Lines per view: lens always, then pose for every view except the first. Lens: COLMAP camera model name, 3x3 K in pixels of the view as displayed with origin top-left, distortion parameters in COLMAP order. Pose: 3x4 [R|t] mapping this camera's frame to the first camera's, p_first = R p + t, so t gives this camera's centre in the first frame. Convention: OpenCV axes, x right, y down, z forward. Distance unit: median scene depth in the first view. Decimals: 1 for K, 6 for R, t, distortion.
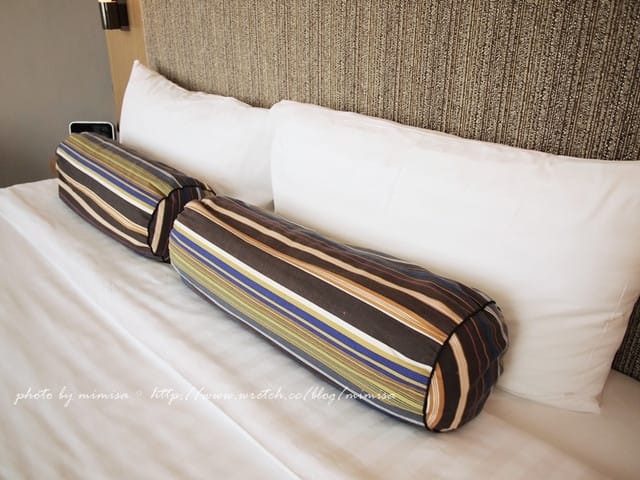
lens RADIAL K [[532.0, 0, 320.0], [0, 532.0, 240.0], [0, 0, 1]] dist [-0.031687, -0.002613]
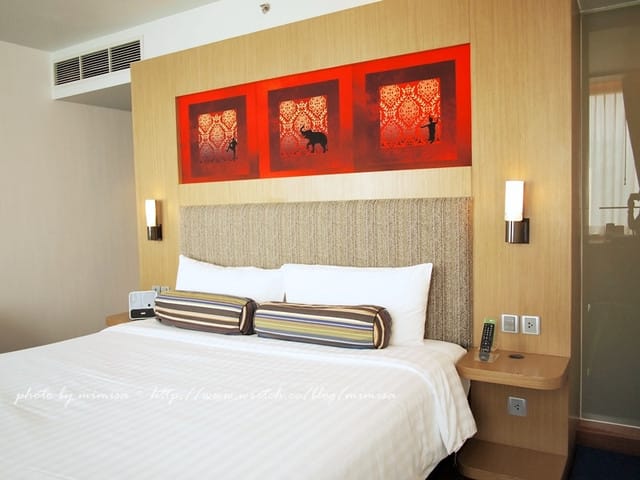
lens RADIAL K [[532.0, 0, 320.0], [0, 532.0, 240.0], [0, 0, 1]] dist [-0.031687, -0.002613]
pose [[0.958944, -0.049731, 0.279199, -0.615412], [0.145898, 0.930739, -0.335318, 0.486939], [-0.243186, 0.362286, 0.899783, -1.296197]]
